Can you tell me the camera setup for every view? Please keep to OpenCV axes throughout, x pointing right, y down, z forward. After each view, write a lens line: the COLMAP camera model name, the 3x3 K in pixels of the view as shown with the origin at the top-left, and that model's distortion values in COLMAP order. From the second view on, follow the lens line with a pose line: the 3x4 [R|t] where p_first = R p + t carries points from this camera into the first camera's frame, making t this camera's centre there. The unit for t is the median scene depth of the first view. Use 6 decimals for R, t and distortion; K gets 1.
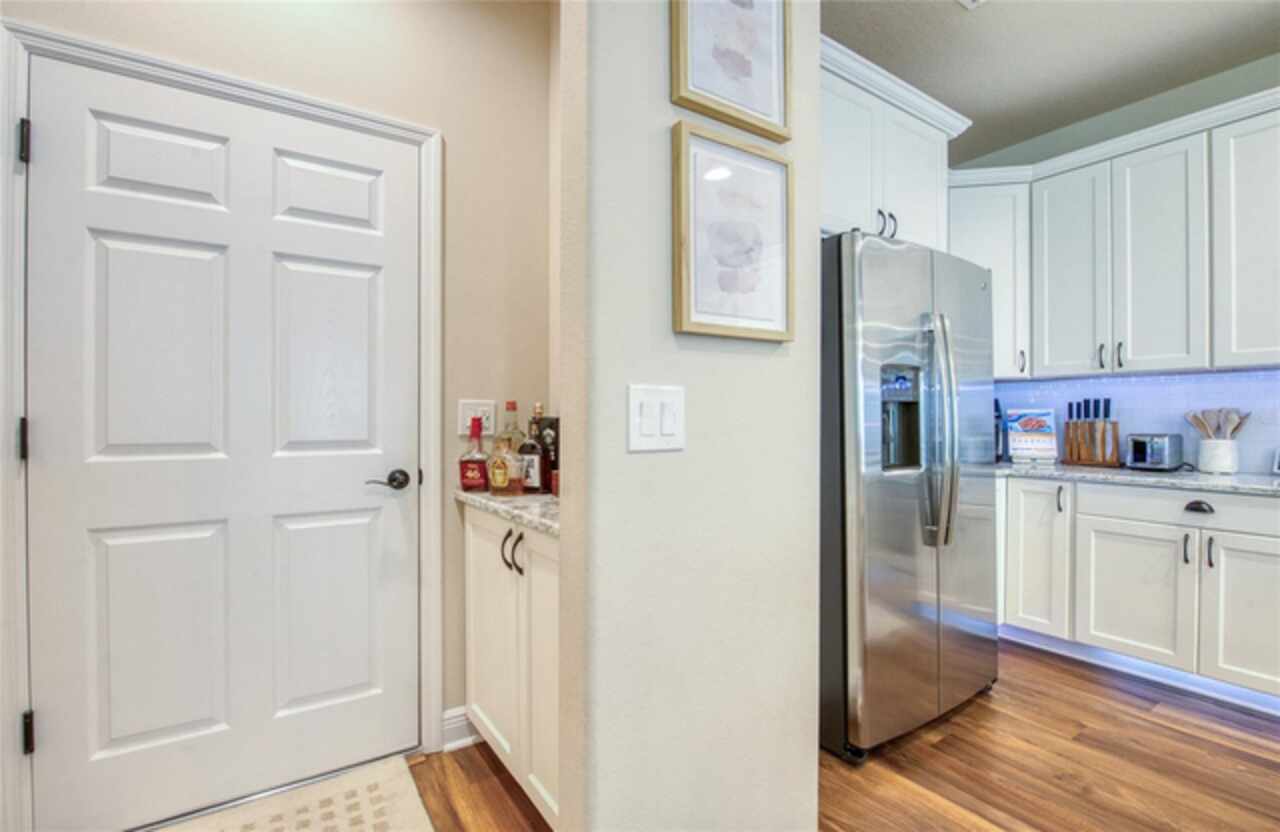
lens RADIAL K [[563.9, 0, 638.1], [0, 563.9, 413.8], [0, 0, 1]] dist [-0.003225, -0.000146]
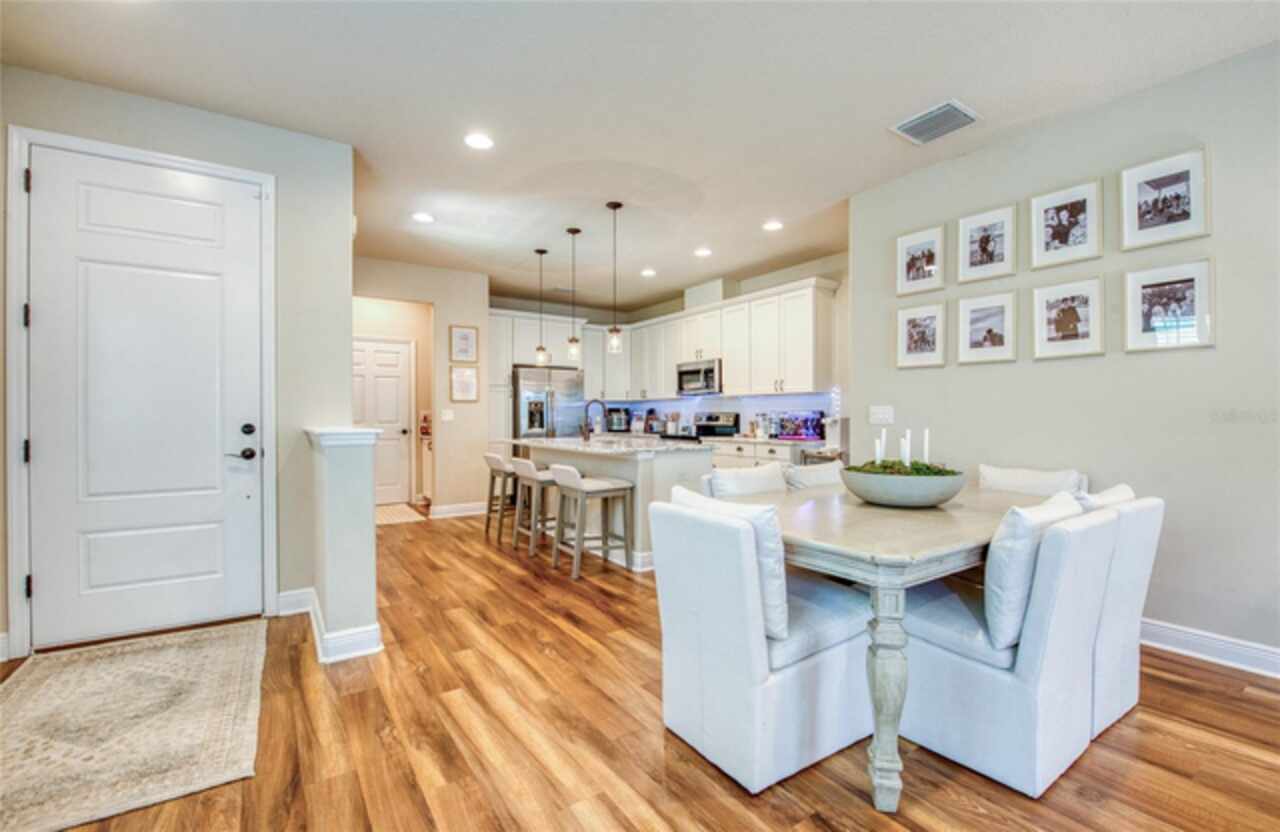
lens RADIAL K [[553.1, 0, 642.8], [0, 553.1, 417.5], [0, 0, 1]] dist [-0.001013, -0.000009]
pose [[0.999999, -0.001470, 0.000715, 1.181307], [0.001466, 0.999982, 0.005749, 0.002261], [-0.000723, -0.005748, 0.999983, -2.735679]]
